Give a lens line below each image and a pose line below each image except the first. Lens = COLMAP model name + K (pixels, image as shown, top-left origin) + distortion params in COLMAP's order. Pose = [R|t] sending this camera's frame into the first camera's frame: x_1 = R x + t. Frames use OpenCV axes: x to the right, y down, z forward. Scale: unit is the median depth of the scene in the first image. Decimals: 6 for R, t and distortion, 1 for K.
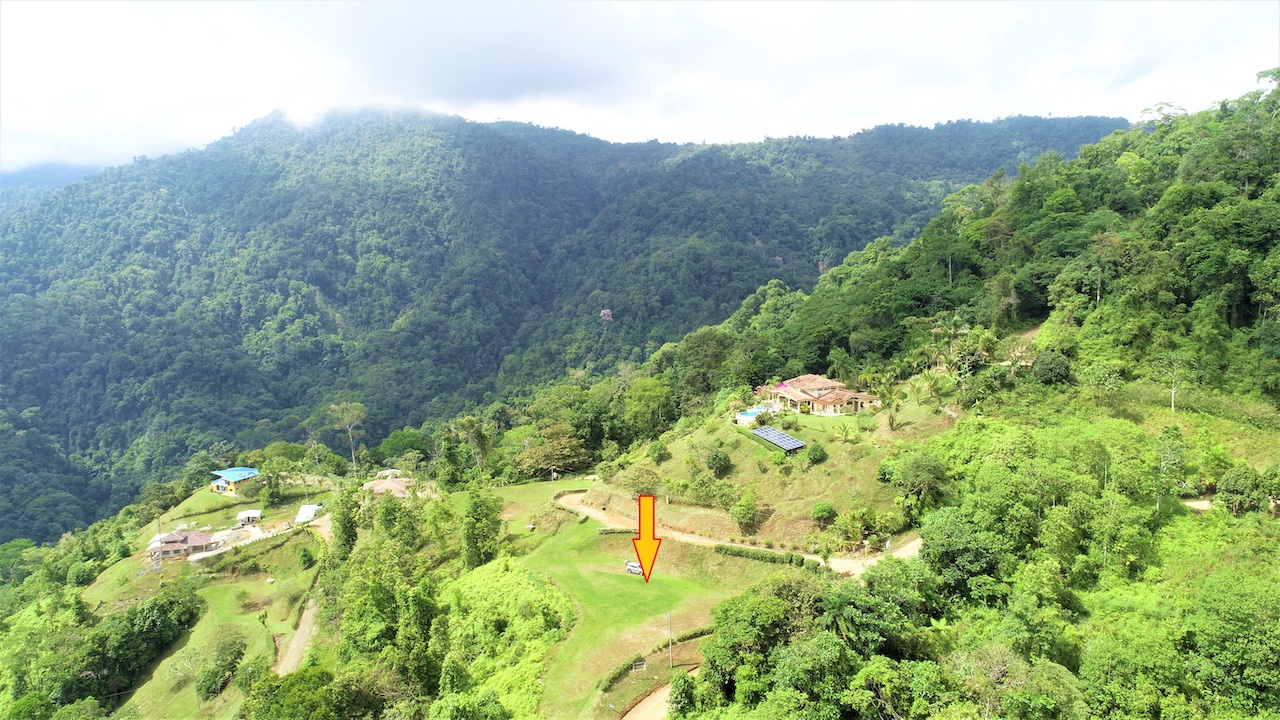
lens RADIAL K [[854.5, 0, 638.9], [0, 854.5, 358.4], [0, 0, 1]] dist [-0.006204, 0.002281]
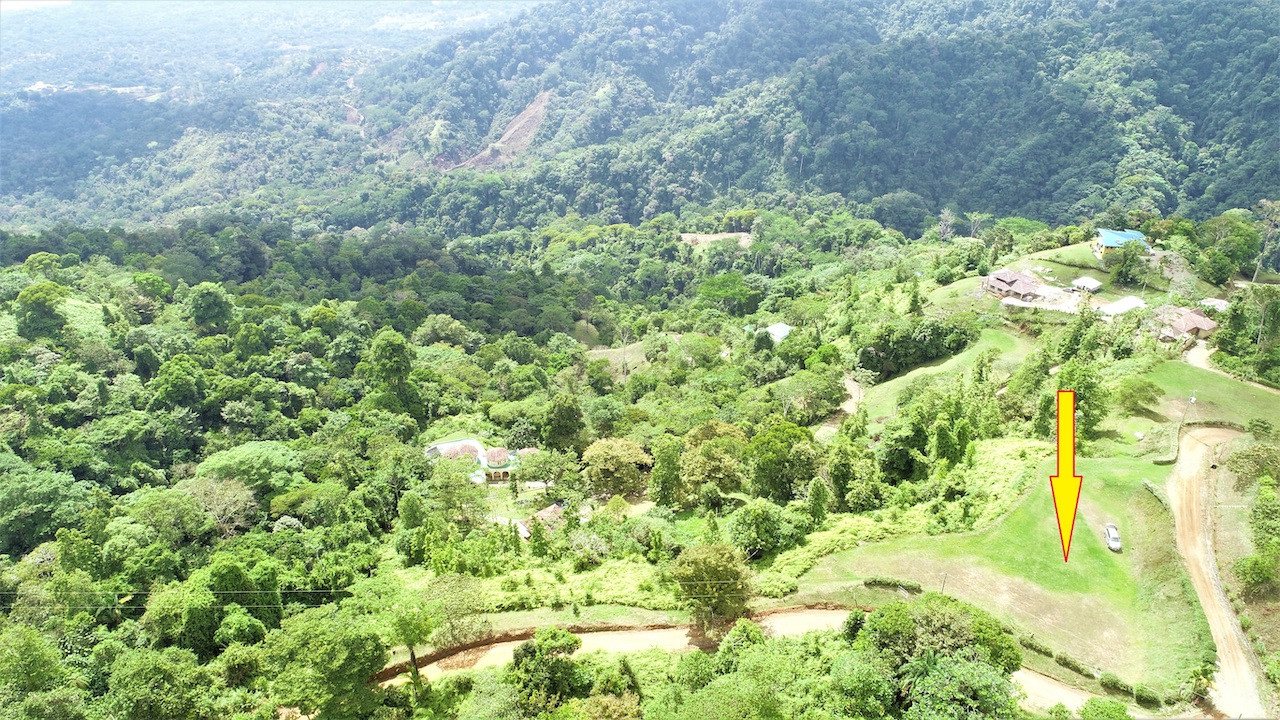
lens RADIAL K [[854.5, 0, 639.1], [0, 854.5, 361.7], [0, 0, 1]] dist [-0.006204, 0.002281]
pose [[0.288446, 0.478357, -0.829441, 0.155409], [-0.111419, 0.877145, 0.467122, -0.083623], [0.950991, -0.042324, 0.306307, 0.089923]]
